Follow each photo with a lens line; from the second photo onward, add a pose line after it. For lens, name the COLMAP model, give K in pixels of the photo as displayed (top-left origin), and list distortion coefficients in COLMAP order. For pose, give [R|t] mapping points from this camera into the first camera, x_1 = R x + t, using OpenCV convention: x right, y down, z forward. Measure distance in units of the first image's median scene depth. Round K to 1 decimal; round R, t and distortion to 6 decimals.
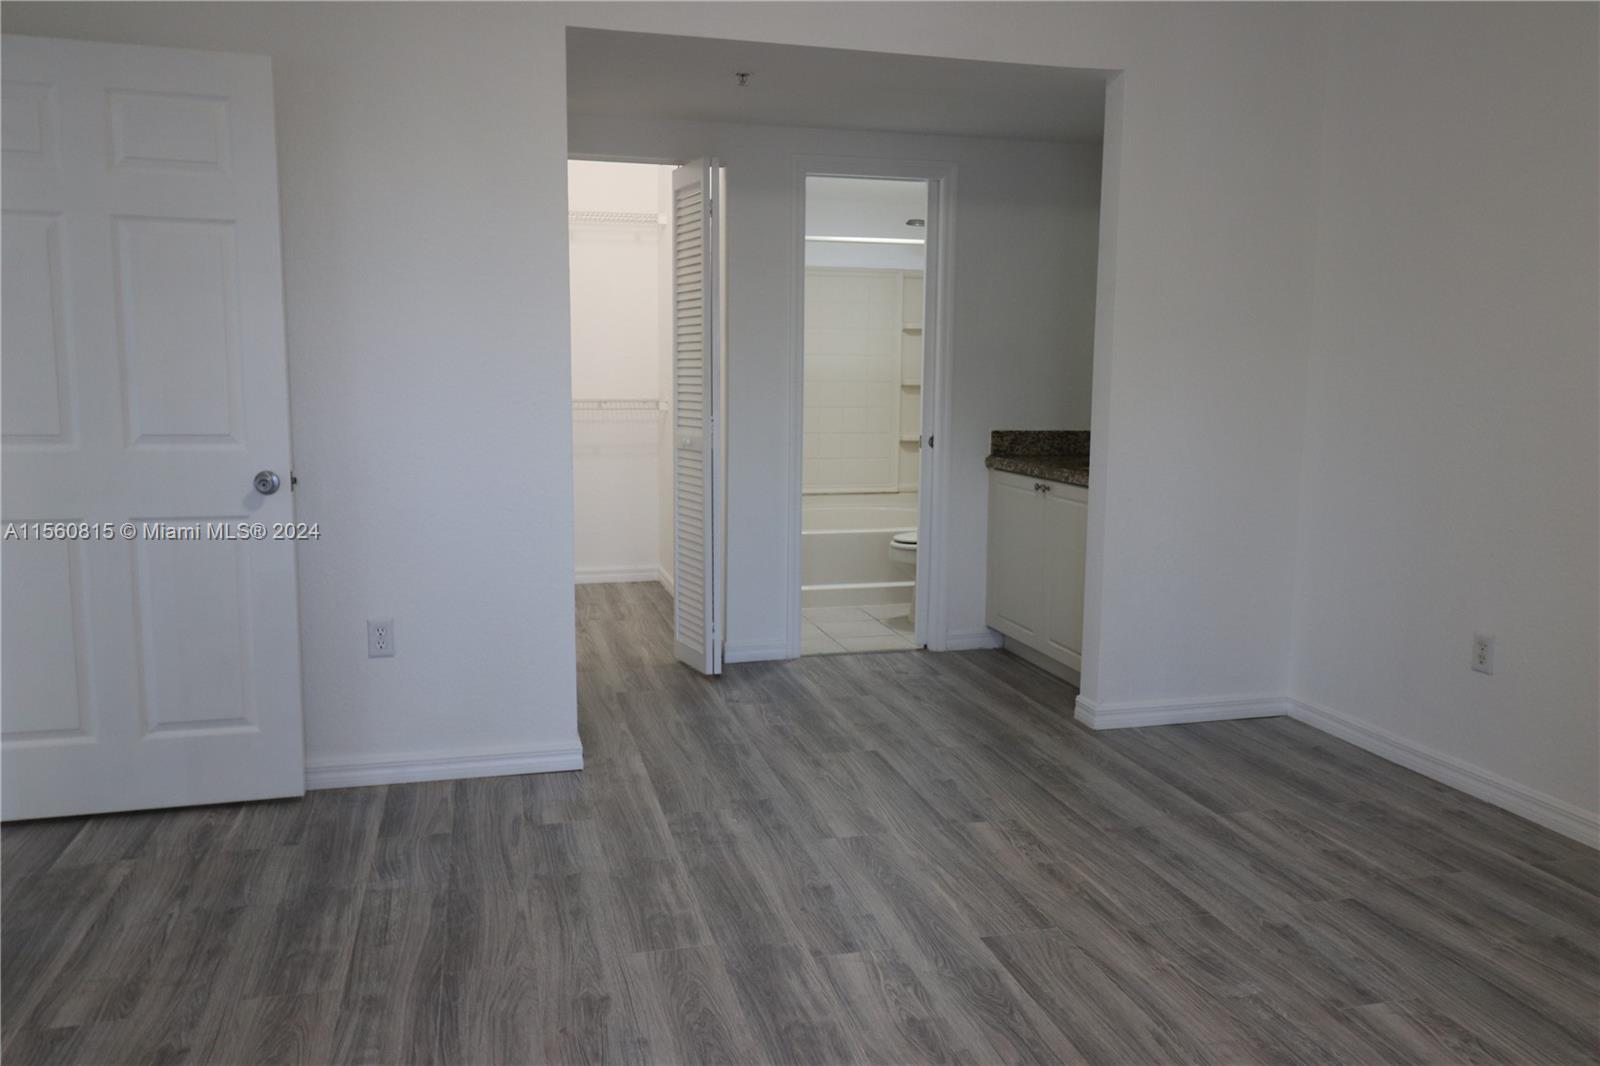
lens RADIAL K [[1192.4, 0, 798.0], [0, 1192.4, 531.0], [0, 0, 1]] dist [0.014725, -0.014377]
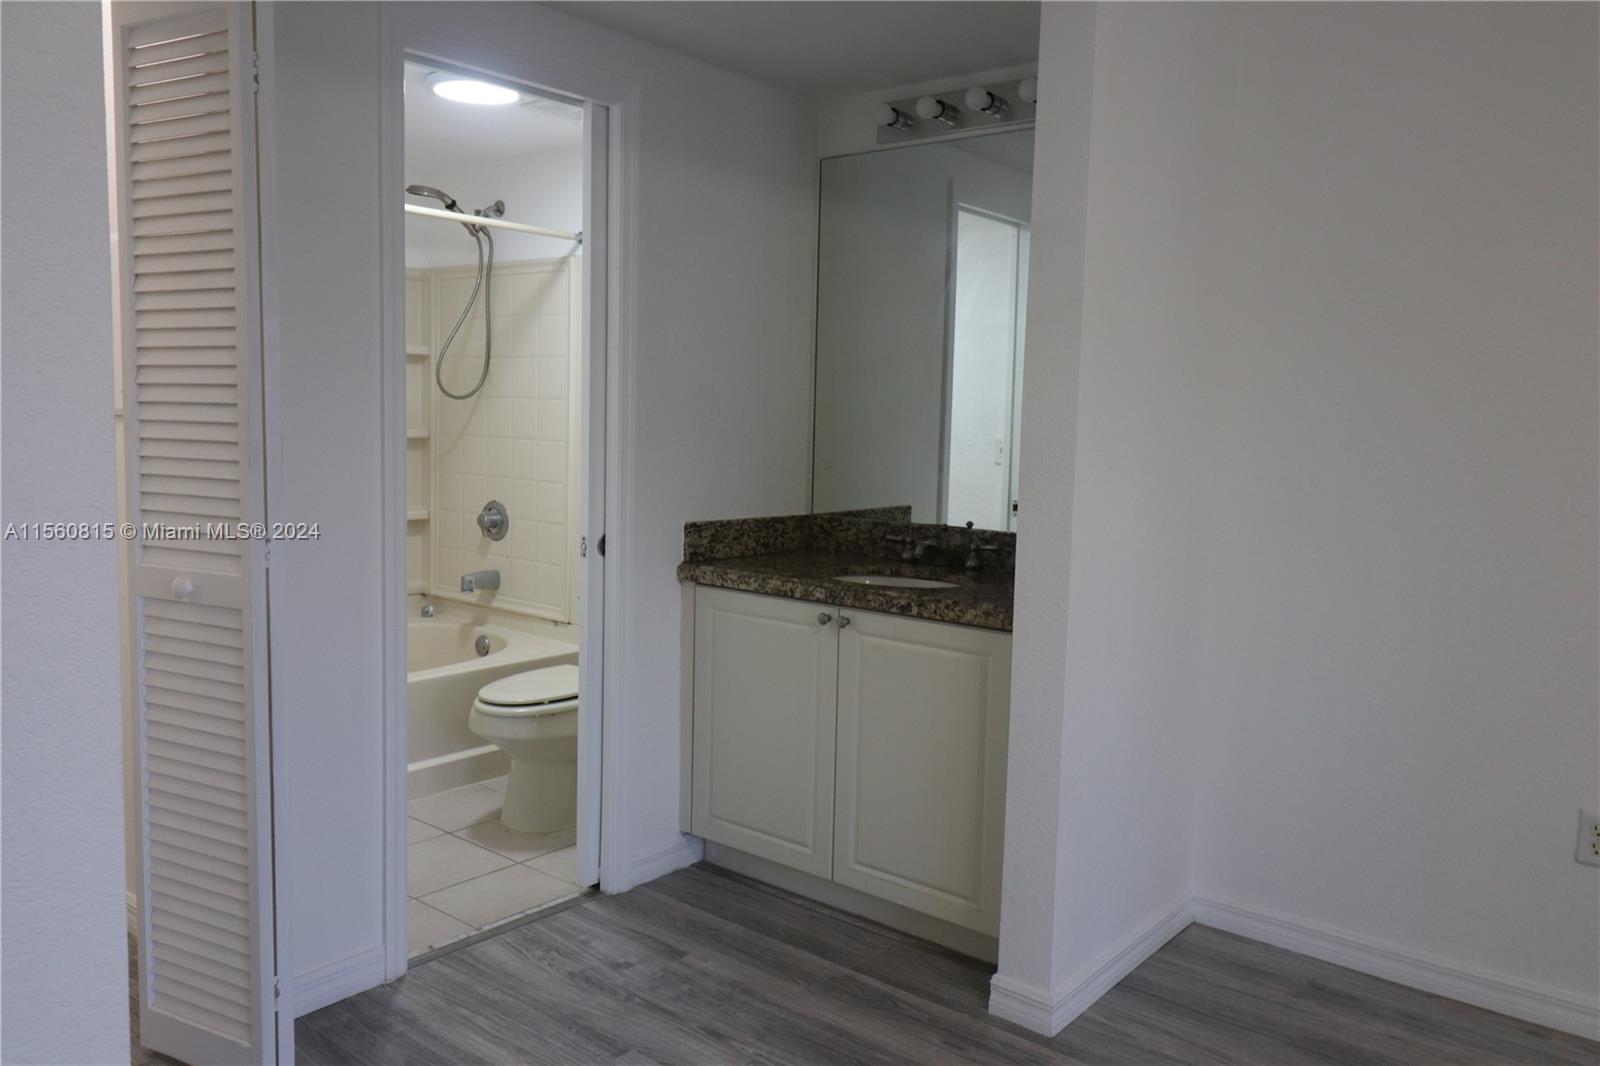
lens RADIAL K [[1192.4, 0, 799.6], [0, 1192.4, 526.2], [0, 0, 1]] dist [0.014725, -0.014377]
pose [[0.814083, -0.043245, 0.579136, -0.230895], [0.060861, 0.998085, -0.011023, -0.109637], [-0.577551, 0.044220, 0.815156, 0.695483]]
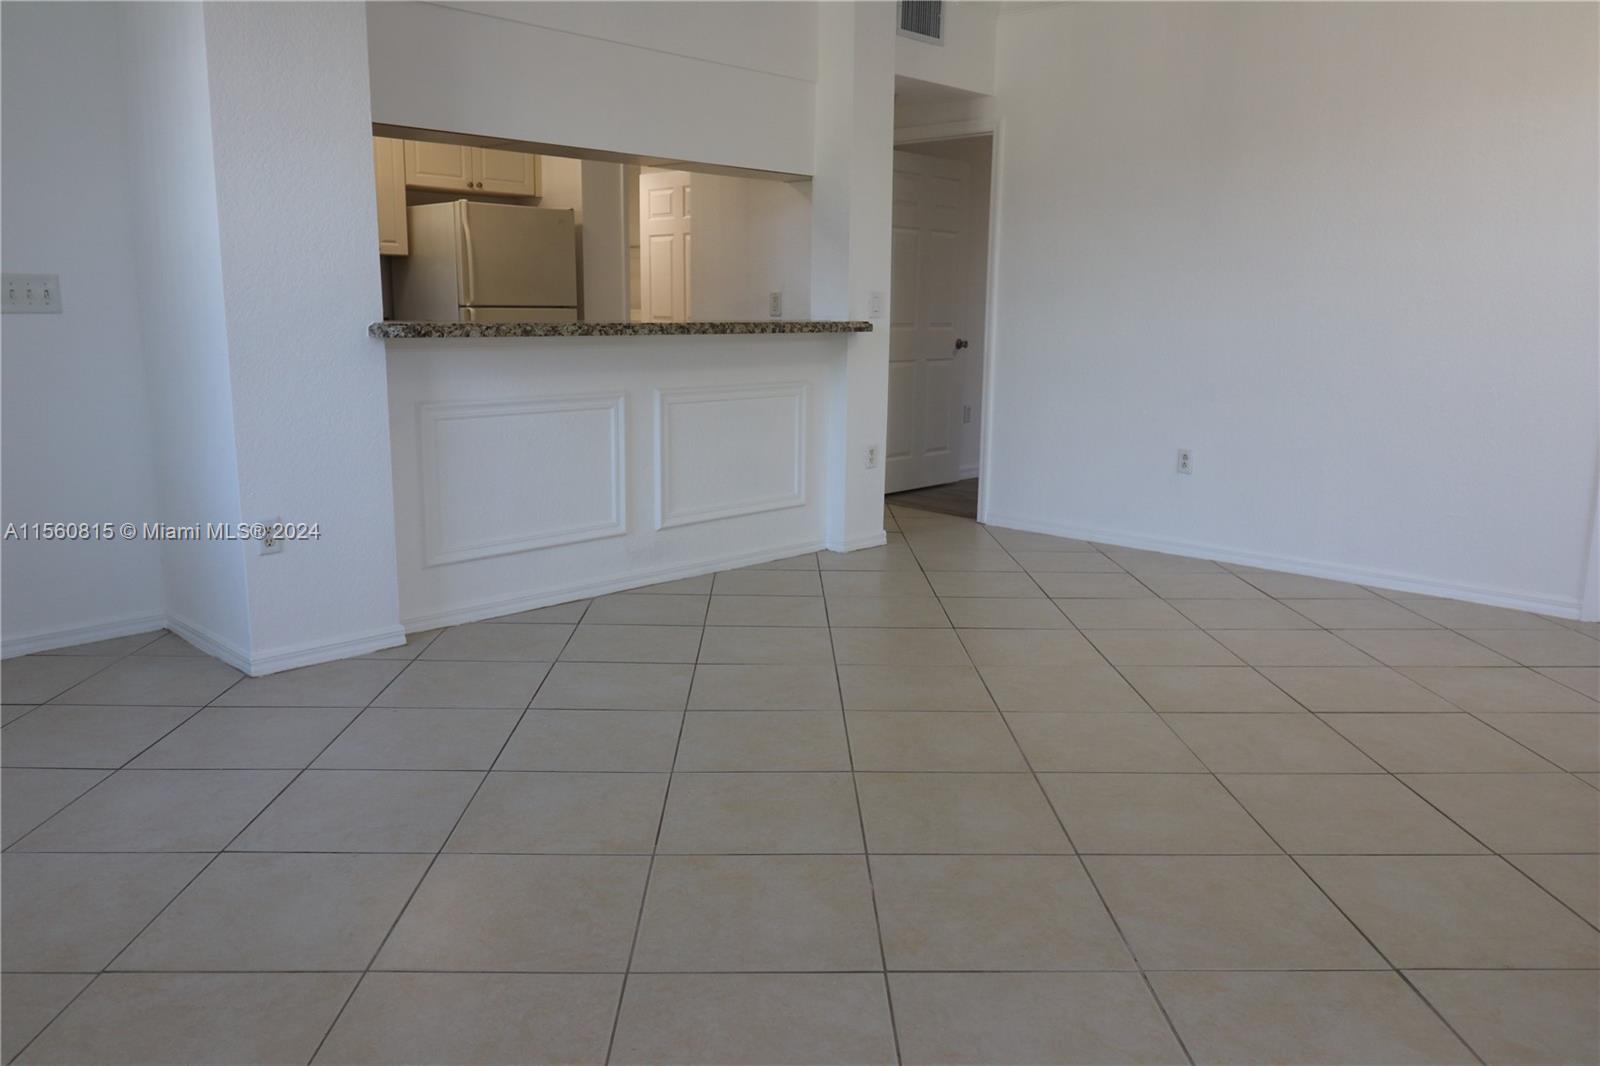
lens RADIAL K [[1192.4, 0, 802.8], [0, 1192.4, 530.8], [0, 0, 1]] dist [0.014725, -0.014377]
pose [[0.855783, -0.097191, 0.508123, -1.850204], [0.068672, 0.994844, 0.074630, 0.123413], [-0.512756, -0.028973, 0.858045, -0.826677]]
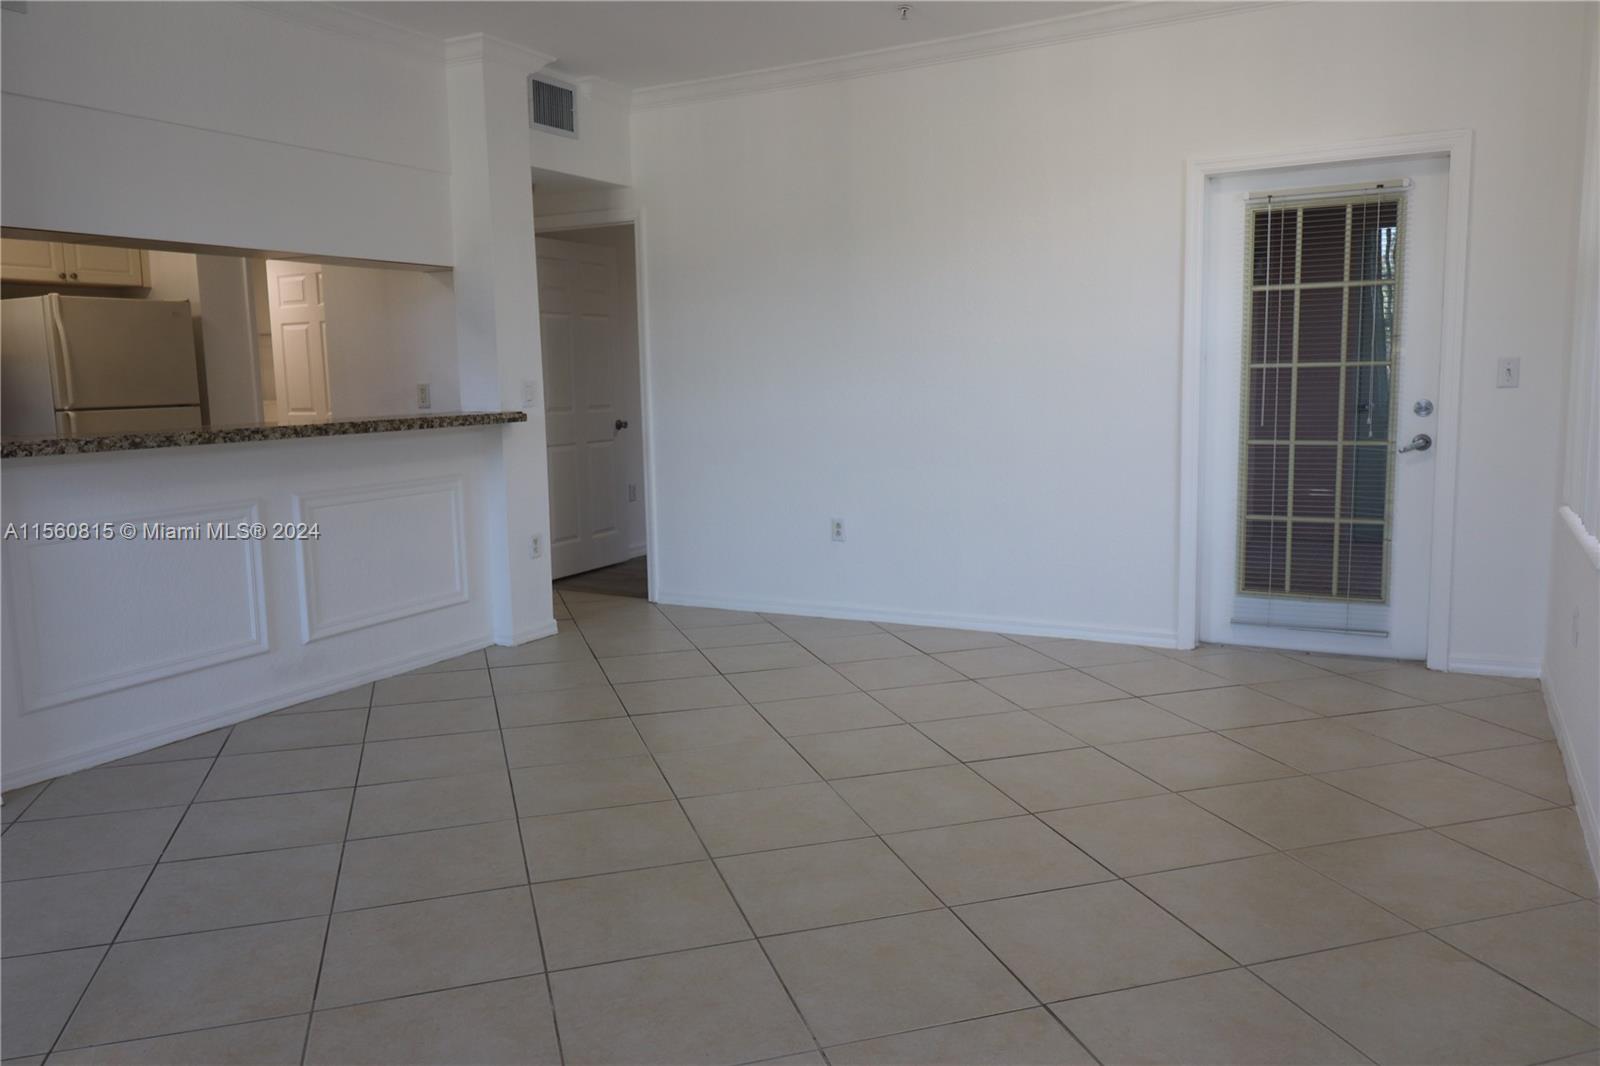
lens RADIAL K [[1192.4, 0, 801.2], [0, 1192.4, 530.1], [0, 0, 1]] dist [0.014725, -0.014377]
pose [[0.683050, -0.121261, 0.720235, -1.842294], [0.128918, 0.990655, 0.044527, 0.103226], [-0.718904, 0.062437, 0.692300, -0.845243]]
